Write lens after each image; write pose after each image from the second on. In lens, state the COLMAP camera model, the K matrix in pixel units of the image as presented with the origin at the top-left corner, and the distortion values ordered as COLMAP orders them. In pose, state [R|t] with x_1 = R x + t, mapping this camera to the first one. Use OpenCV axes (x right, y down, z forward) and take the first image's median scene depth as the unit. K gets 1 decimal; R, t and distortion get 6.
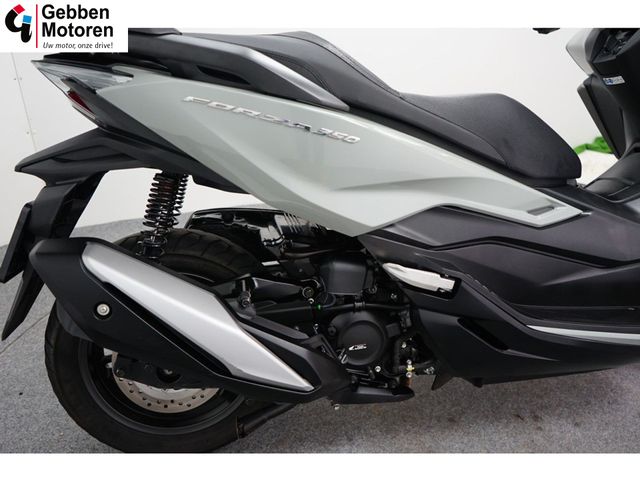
lens RADIAL K [[523.8, 0, 320.6], [0, 523.8, 242.4], [0, 0, 1]] dist [0.002917, -0.000448]
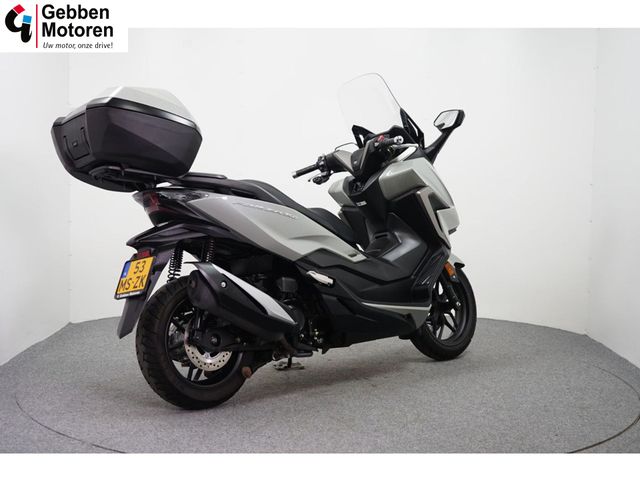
lens RADIAL K [[944.3, 0, 319.5], [0, 944.3, 239.4], [0, 0, 1]] dist [0.032977, 0.000000]
pose [[0.835614, -0.030209, 0.548486, -1.976737], [0.224026, 0.930419, -0.290056, 1.054803], [-0.501560, 0.365250, 0.784239, -2.182292]]
